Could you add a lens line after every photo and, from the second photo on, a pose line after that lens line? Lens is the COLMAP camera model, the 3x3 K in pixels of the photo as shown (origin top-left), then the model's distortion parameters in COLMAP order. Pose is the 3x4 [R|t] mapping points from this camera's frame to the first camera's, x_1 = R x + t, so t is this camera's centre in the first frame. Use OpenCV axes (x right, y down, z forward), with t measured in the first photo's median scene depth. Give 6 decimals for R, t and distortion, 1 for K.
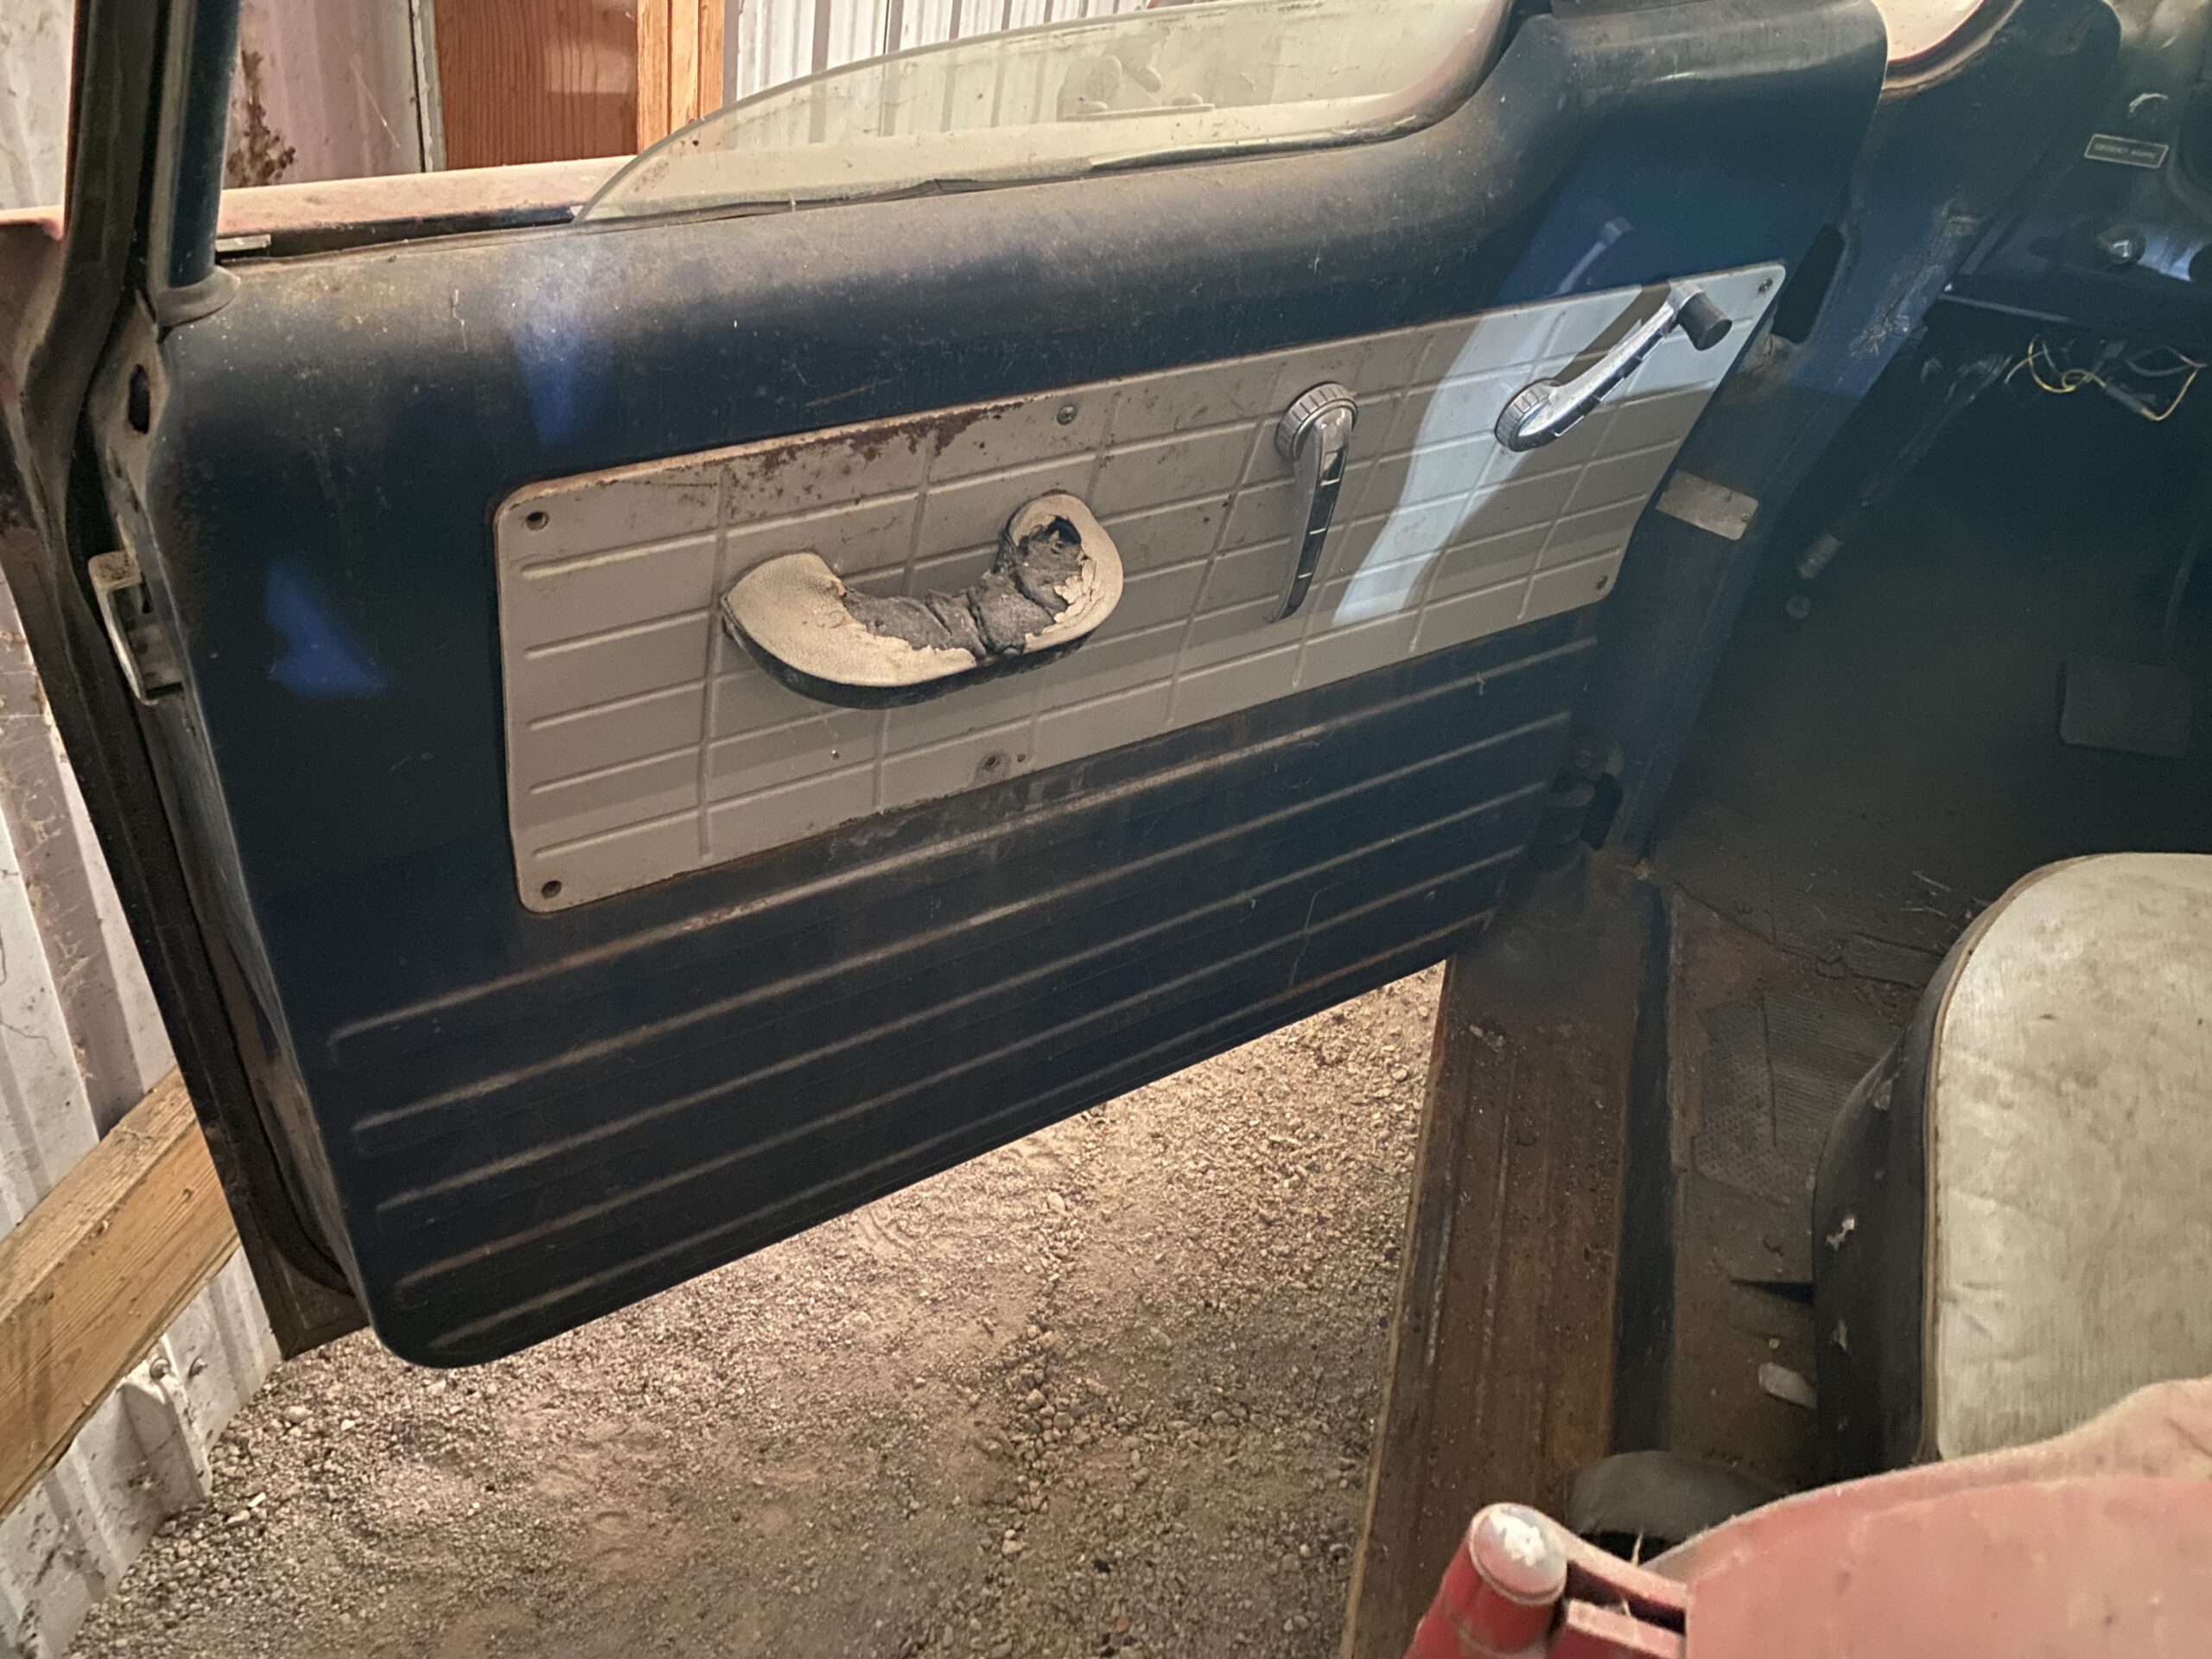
lens RADIAL K [[1718.4, 0, 1116.7], [0, 1718.4, 807.8], [0, 0, 1]] dist [0.102167, -0.111323]
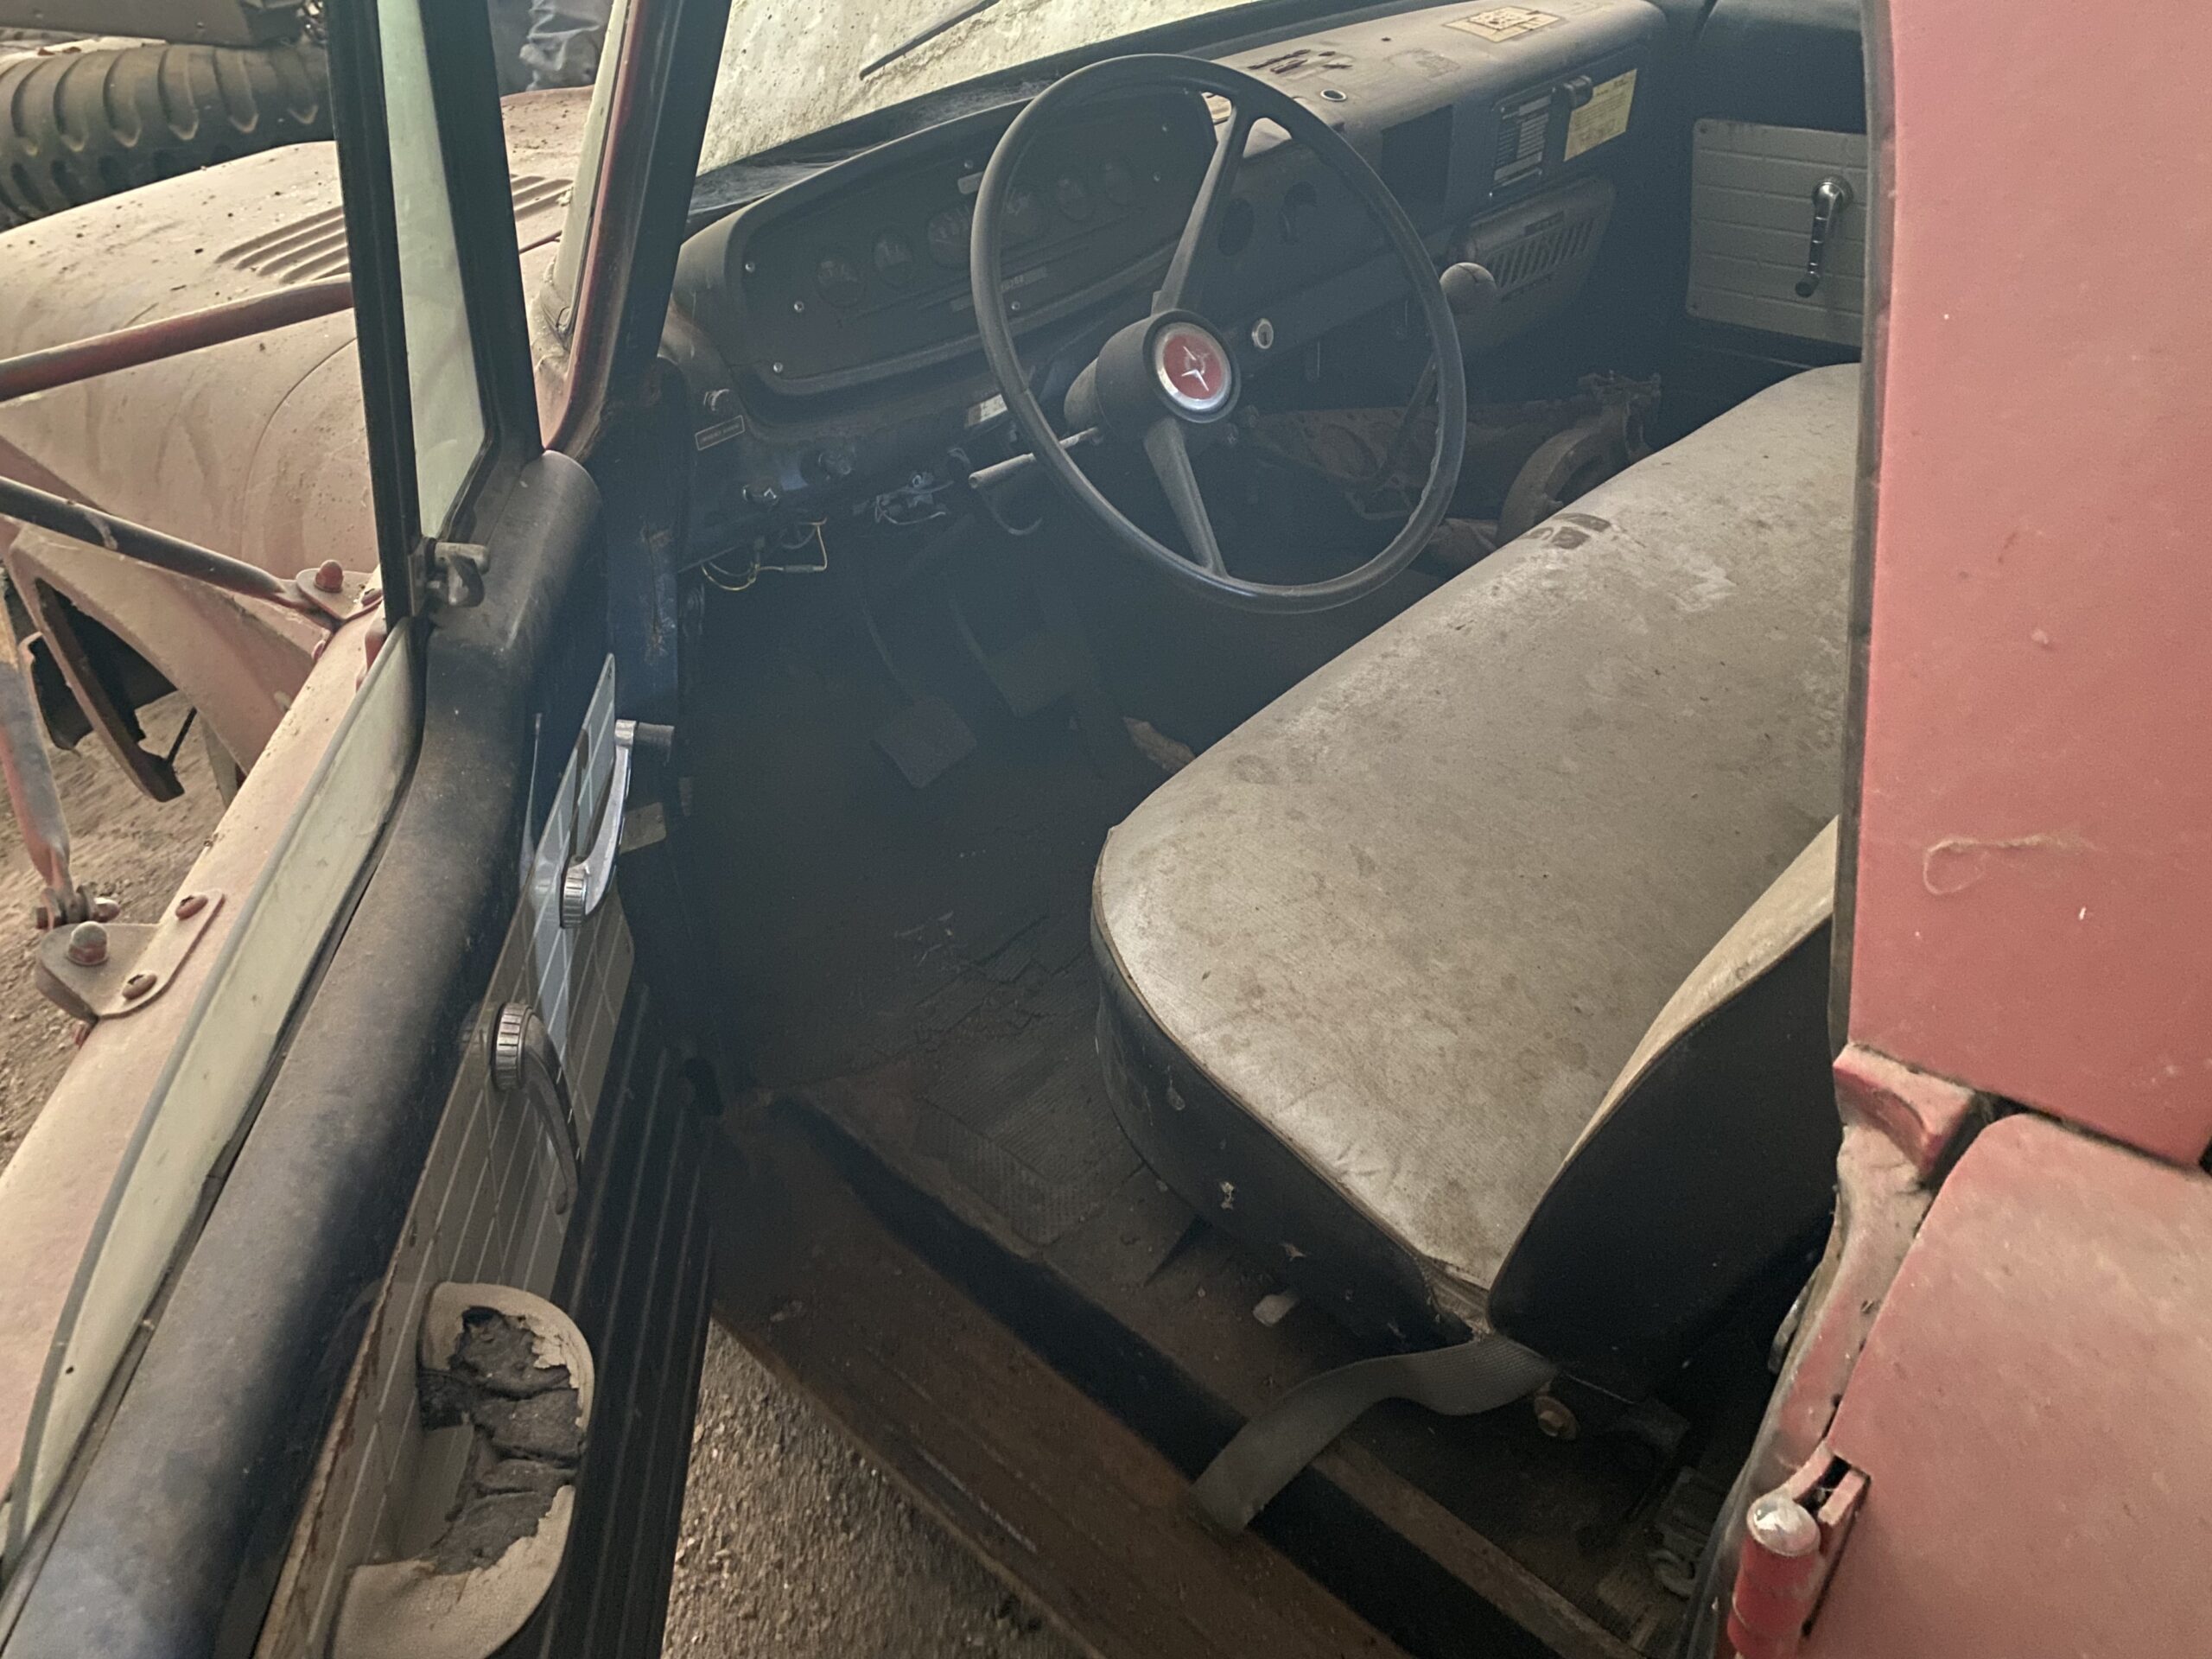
lens RADIAL K [[1692.0, 0, 1125.7], [0, 1692.0, 825.8], [0, 0, 1]] dist [0.071873, -0.113376]
pose [[0.474717, -0.619335, 0.625354, -0.250560], [0.645850, 0.727824, 0.230543, -0.308137], [-0.597931, 0.294442, 0.745508, 0.015785]]
